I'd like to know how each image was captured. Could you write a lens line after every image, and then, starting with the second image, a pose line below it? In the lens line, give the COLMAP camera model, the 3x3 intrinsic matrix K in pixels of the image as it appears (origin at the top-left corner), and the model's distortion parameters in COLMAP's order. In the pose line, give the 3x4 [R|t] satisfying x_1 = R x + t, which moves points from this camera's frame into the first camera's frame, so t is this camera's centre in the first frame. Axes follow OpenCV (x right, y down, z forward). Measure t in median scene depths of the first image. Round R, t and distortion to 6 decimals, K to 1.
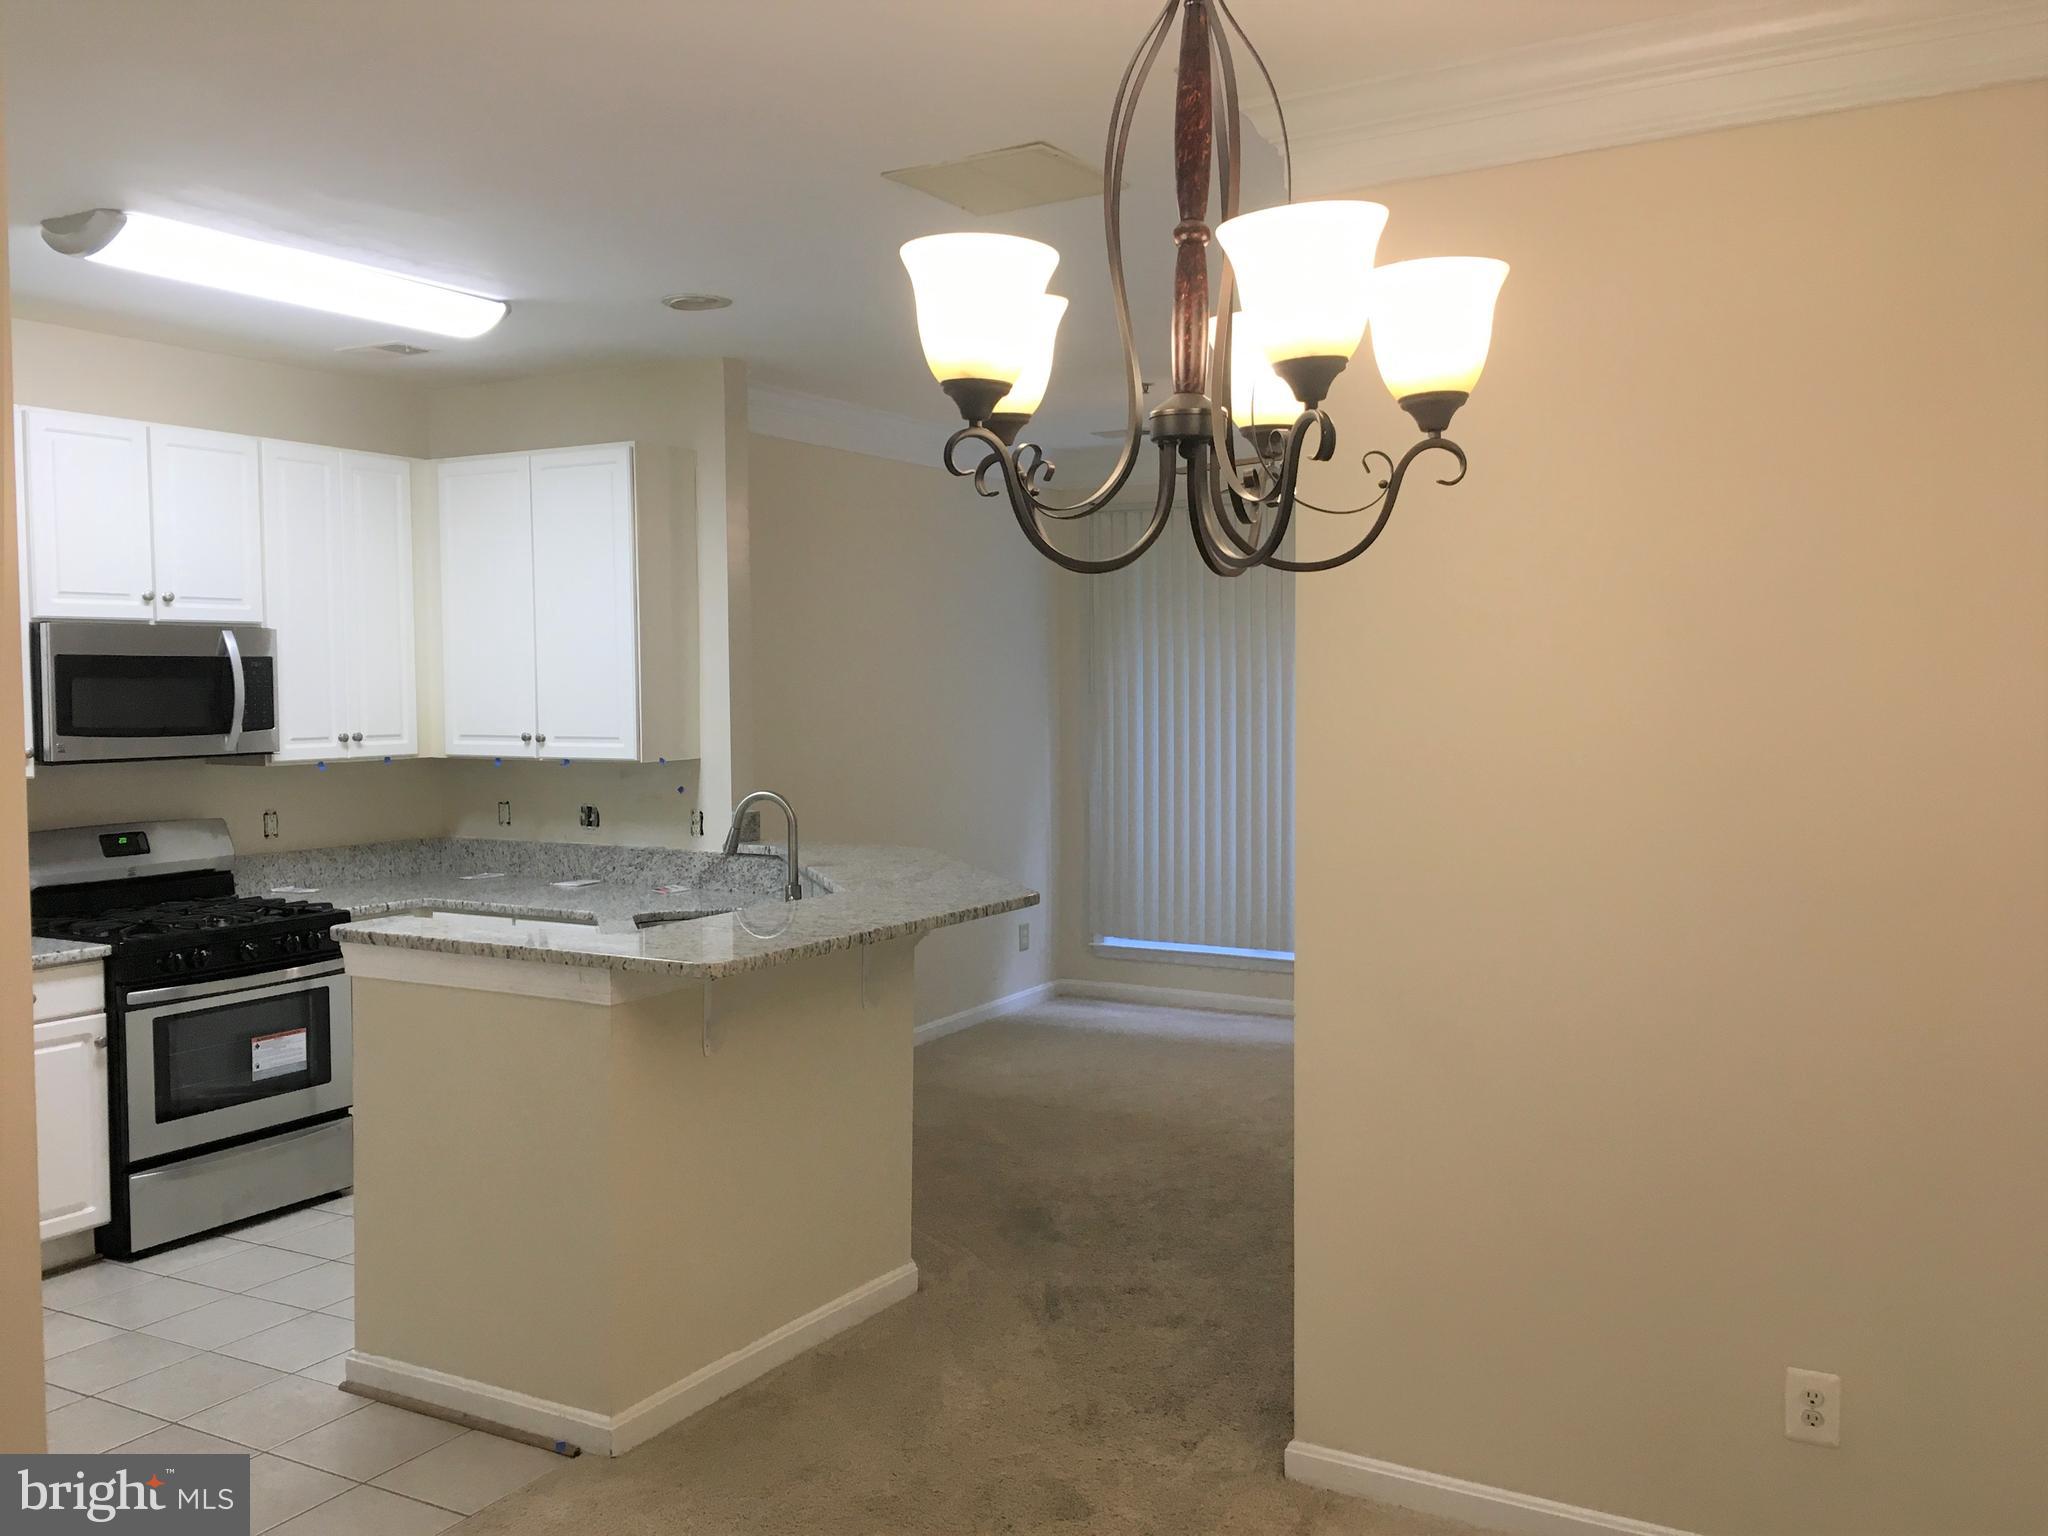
lens RADIAL K [[1739.6, 0, 1024.0], [0, 1739.6, 768.0], [0, 0, 1]] dist [0.067308, -0.076532]
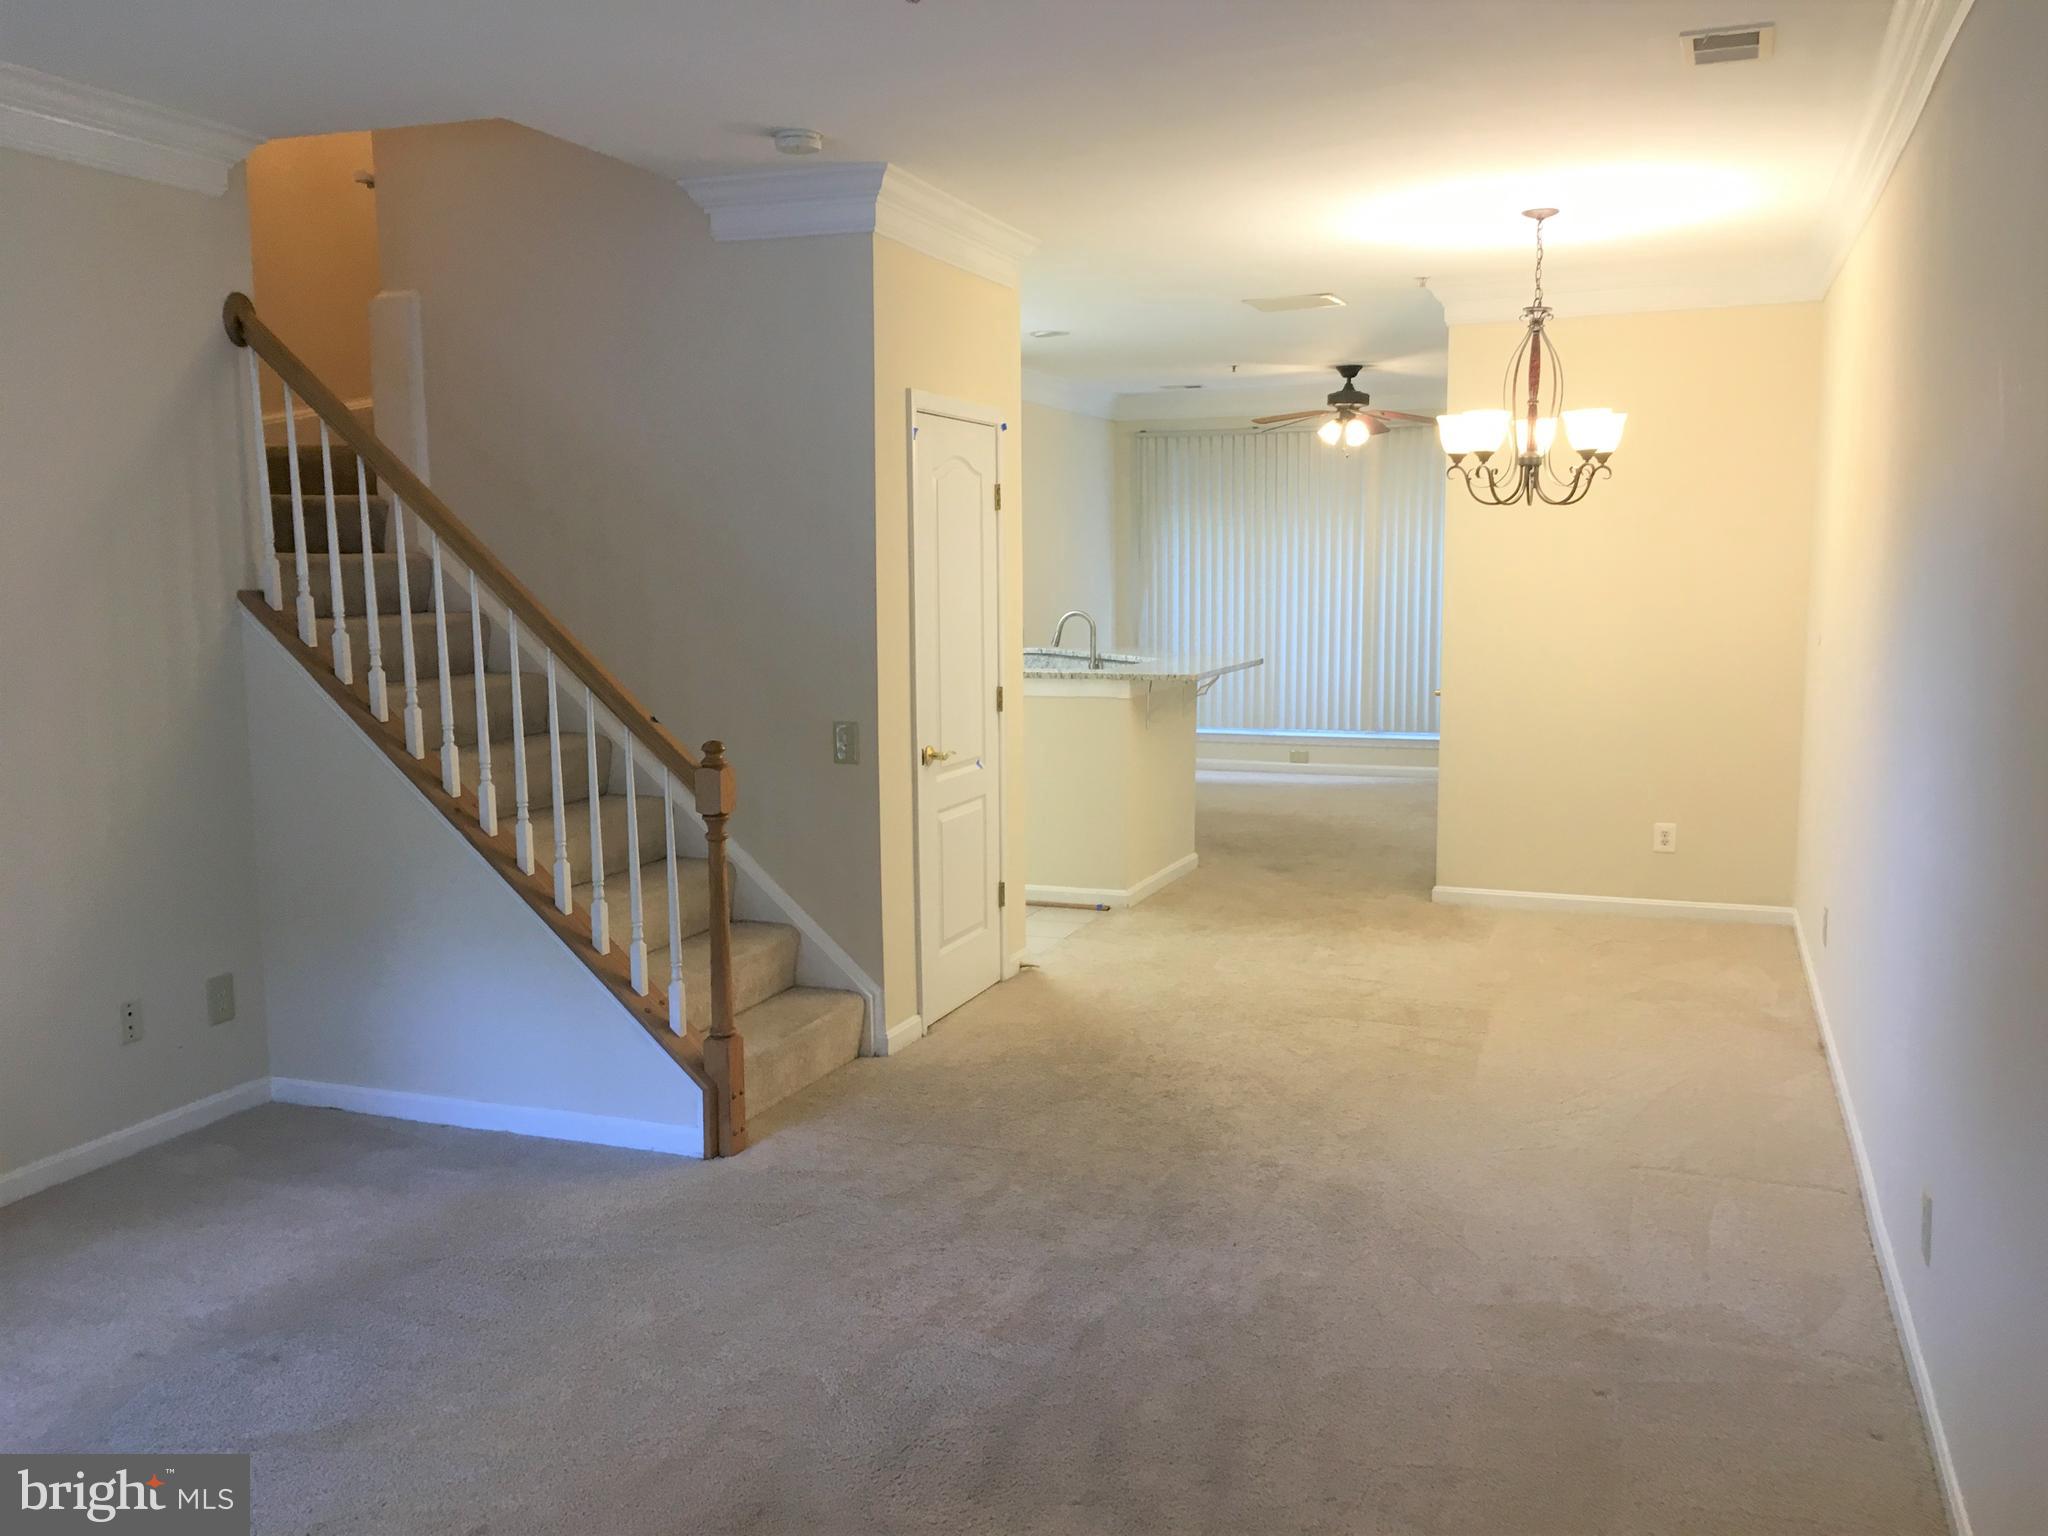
lens RADIAL K [[1739.6, 0, 1024.0], [0, 1739.6, 768.0], [0, 0, 1]] dist [0.067308, -0.076532]
pose [[0.989426, -0.022785, 0.143238, -0.680648], [0.013038, 0.997558, 0.068615, 0.074502], [-0.144452, -0.066022, 0.987307, -1.108077]]
